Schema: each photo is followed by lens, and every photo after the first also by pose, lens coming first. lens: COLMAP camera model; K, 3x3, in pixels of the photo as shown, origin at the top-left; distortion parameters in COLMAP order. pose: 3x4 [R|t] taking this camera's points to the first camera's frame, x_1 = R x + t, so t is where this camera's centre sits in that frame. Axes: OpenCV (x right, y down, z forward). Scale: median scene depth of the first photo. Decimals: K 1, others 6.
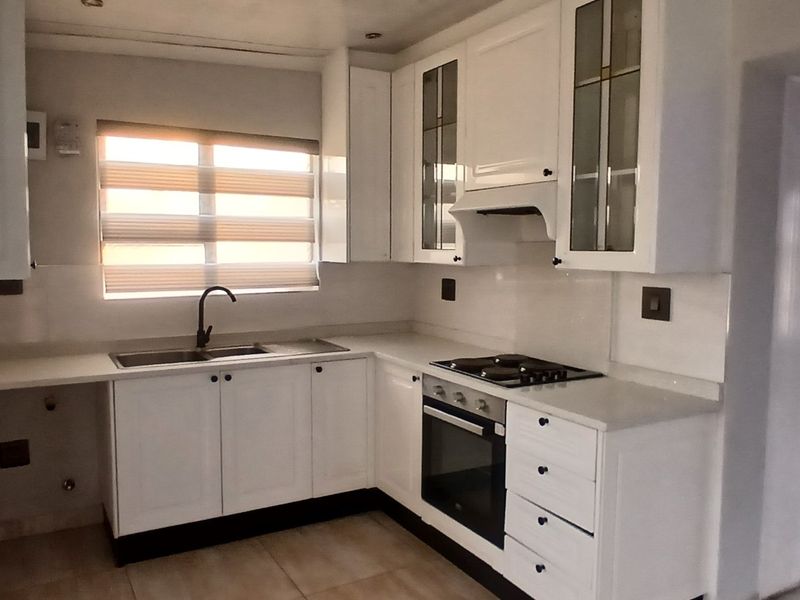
lens RADIAL K [[652.7, 0, 399.5], [0, 652.7, 304.1], [0, 0, 1]] dist [0.015176, -0.065323]
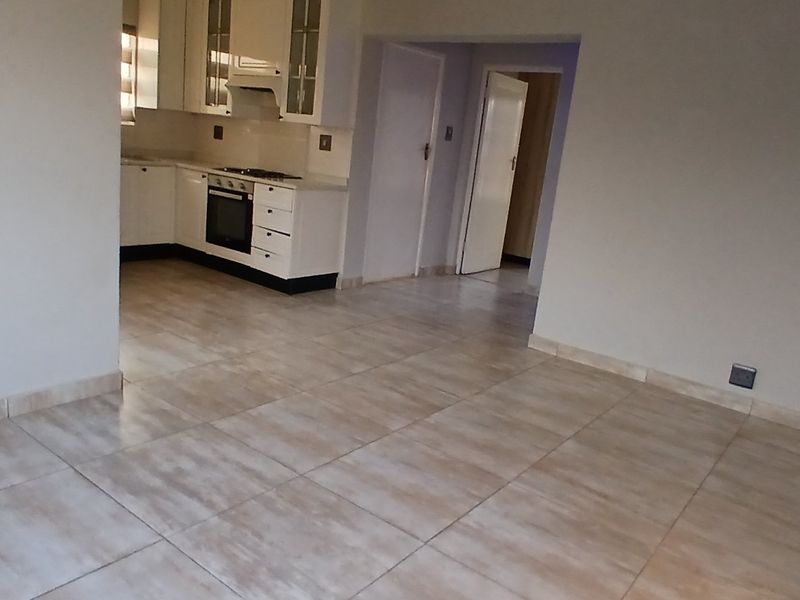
lens RADIAL K [[652.7, 0, 399.5], [0, 652.7, 304.1], [0, 0, 1]] dist [0.015176, -0.065323]
pose [[0.921541, -0.001592, 0.388278, -0.181082], [-0.068733, 0.983530, 0.167165, 0.120653], [-0.382149, -0.180737, 0.906254, -0.944264]]
